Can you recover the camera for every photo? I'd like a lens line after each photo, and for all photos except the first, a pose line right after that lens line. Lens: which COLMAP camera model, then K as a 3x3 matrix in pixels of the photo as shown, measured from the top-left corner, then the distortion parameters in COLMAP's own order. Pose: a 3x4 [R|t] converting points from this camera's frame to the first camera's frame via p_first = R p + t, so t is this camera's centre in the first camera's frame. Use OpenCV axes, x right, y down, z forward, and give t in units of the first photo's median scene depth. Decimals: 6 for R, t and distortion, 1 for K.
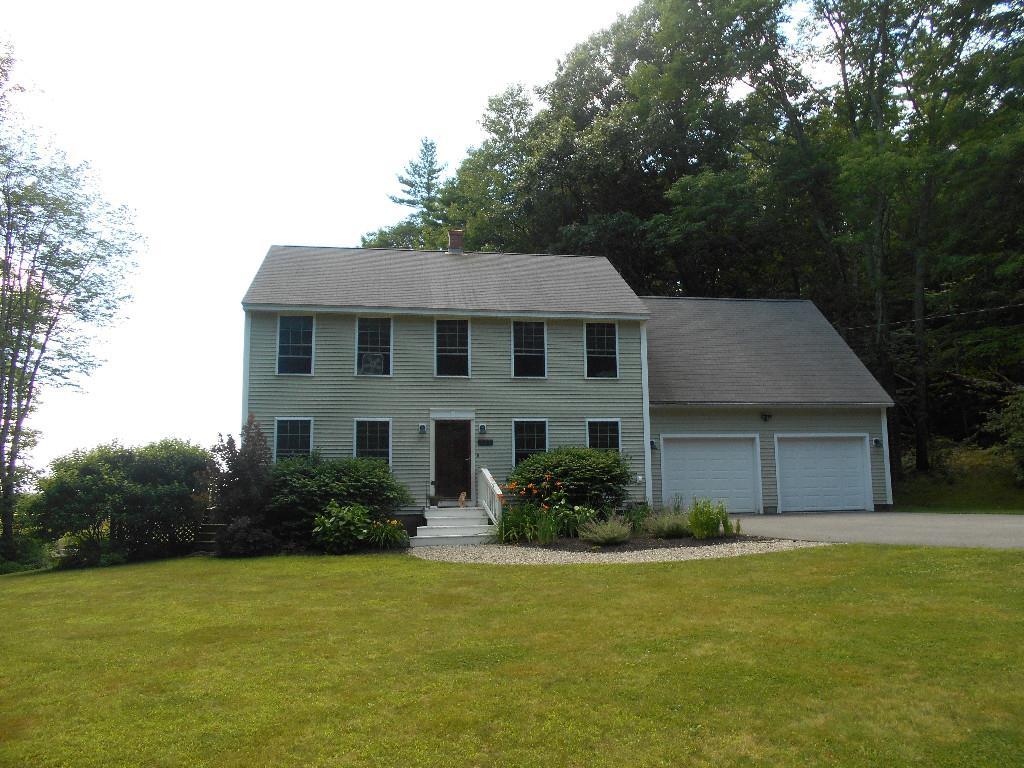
lens RADIAL K [[798.4, 0, 507.2], [0, 798.4, 379.6], [0, 0, 1]] dist [-0.041608, 0.008049]
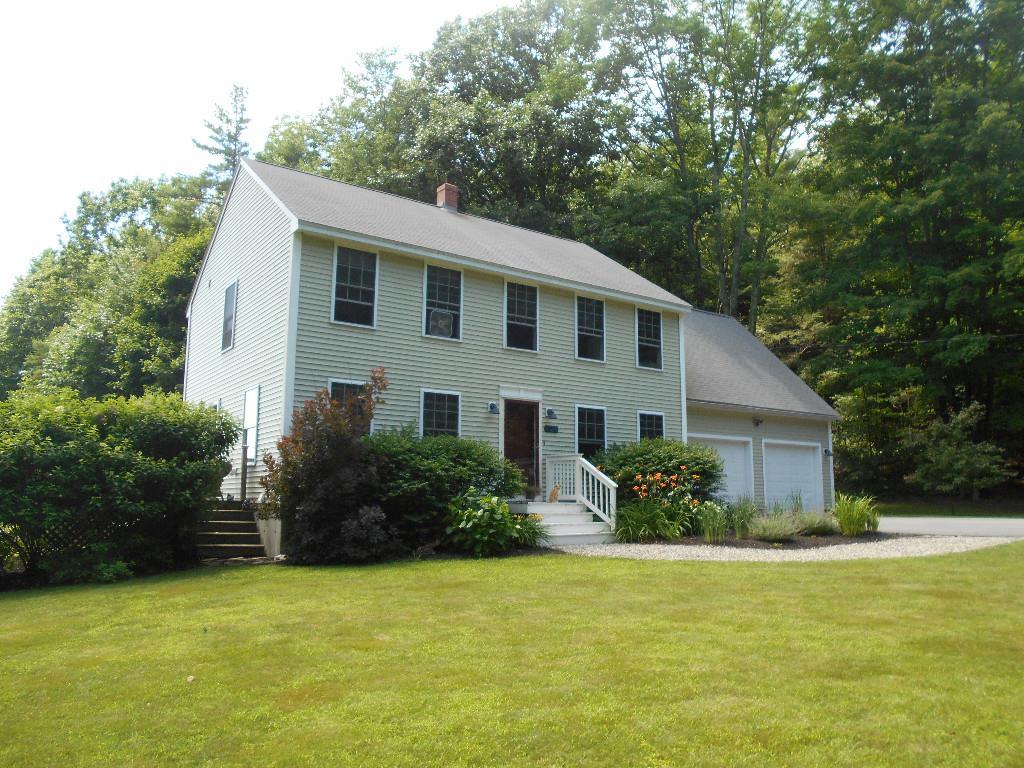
lens RADIAL K [[789.0, 0, 527.8], [0, 789.0, 387.8], [0, 0, 1]] dist [-0.037166, 0.070462]
pose [[0.888451, 0.084833, 0.451064, -0.441654], [-0.082515, 0.996280, -0.024846, 0.057319], [-0.451494, -0.015146, 0.892146, 0.240857]]
